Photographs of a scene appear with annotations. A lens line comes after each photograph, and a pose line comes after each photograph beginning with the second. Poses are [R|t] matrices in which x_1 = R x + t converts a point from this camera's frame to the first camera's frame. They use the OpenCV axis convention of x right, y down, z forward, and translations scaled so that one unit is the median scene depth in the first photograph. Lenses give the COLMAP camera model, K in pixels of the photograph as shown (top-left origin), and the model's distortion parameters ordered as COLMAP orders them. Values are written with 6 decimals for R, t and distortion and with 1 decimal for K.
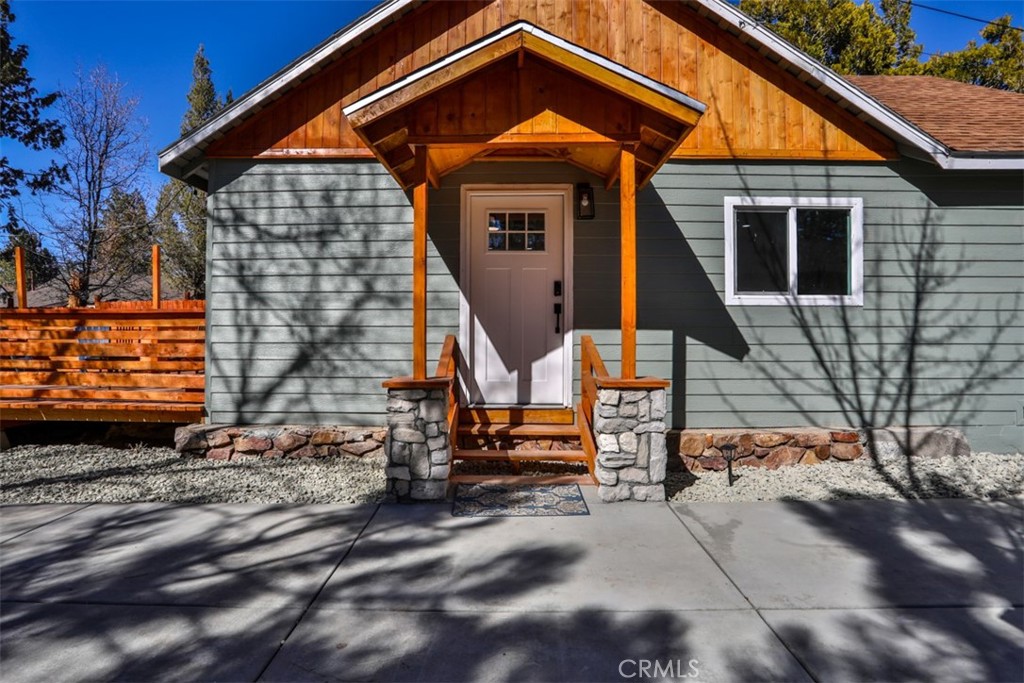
lens RADIAL K [[520.4, 0, 512.1], [0, 520.4, 341.2], [0, 0, 1]] dist [-0.053198, 0.008667]
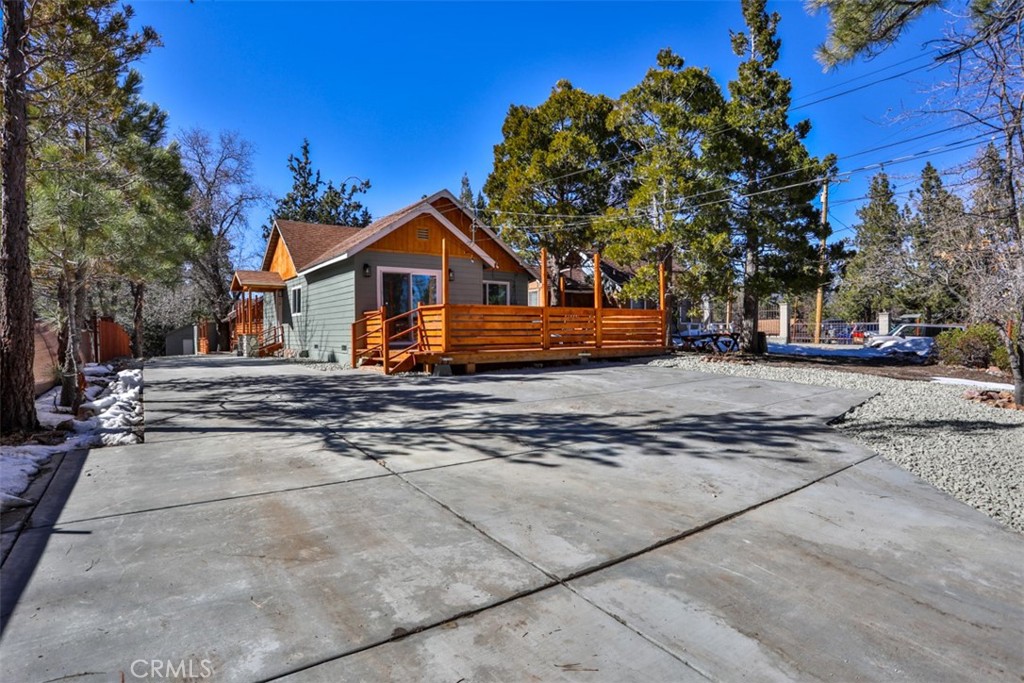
lens RADIAL K [[520.4, 0, 514.6], [0, 520.4, 341.6], [0, 0, 1]] dist [-0.053198, 0.008667]
pose [[0.611392, 0.005123, -0.791312, 4.443026], [0.011106, 0.999825, 0.015055, 0.076820], [0.791250, -0.017993, 0.611228, -0.027884]]
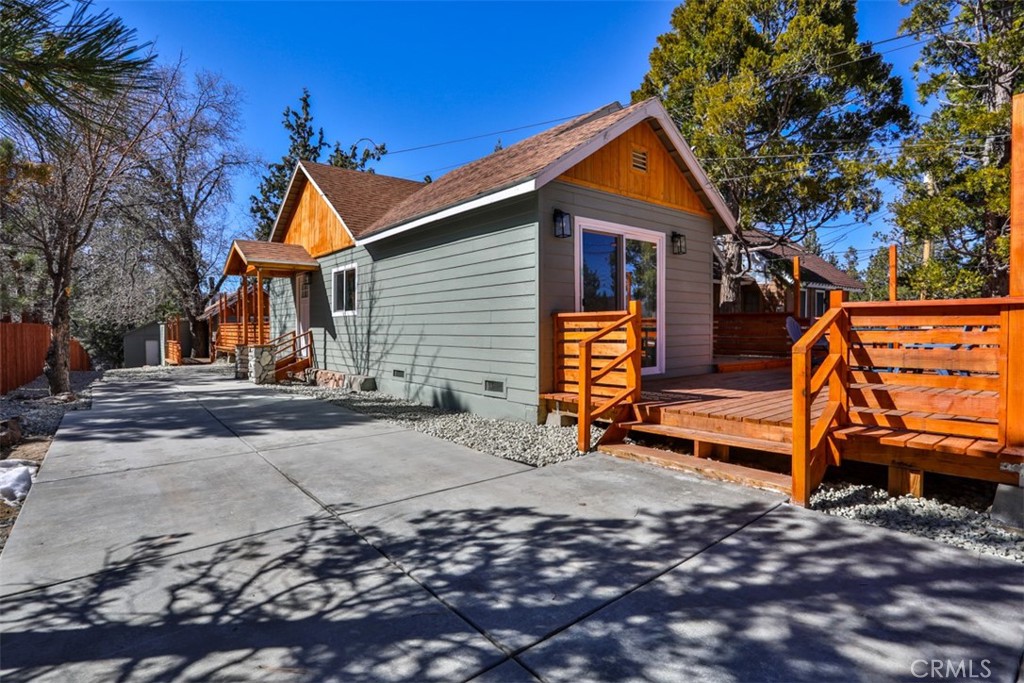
lens RADIAL K [[520.4, 0, 509.1], [0, 520.4, 340.4], [0, 0, 1]] dist [-0.053198, 0.008667]
pose [[0.646203, 0.011735, -0.763075, 2.680757], [0.006175, 0.999769, 0.020604, -0.007200], [0.763140, -0.018027, 0.645981, 0.112918]]
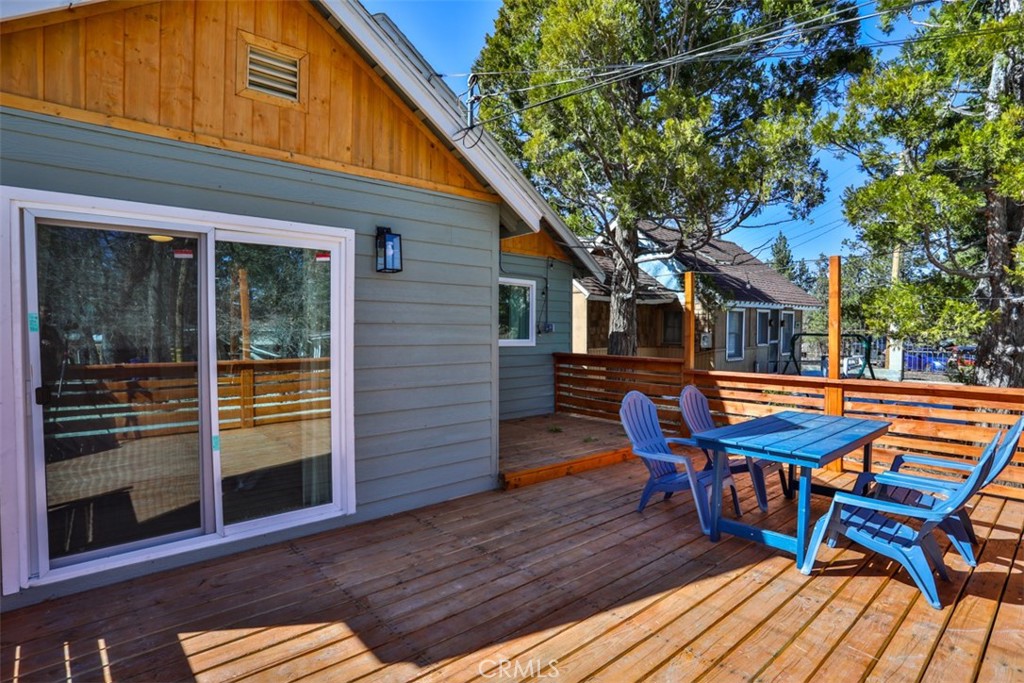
lens RADIAL K [[520.4, 0, 508.4], [0, 520.4, 343.7], [0, 0, 1]] dist [-0.053198, 0.008667]
pose [[0.673935, 0.018358, -0.738563, 2.509008], [-0.002527, 0.999743, 0.022545, -0.146560], [0.738786, -0.013328, 0.673808, 1.143879]]
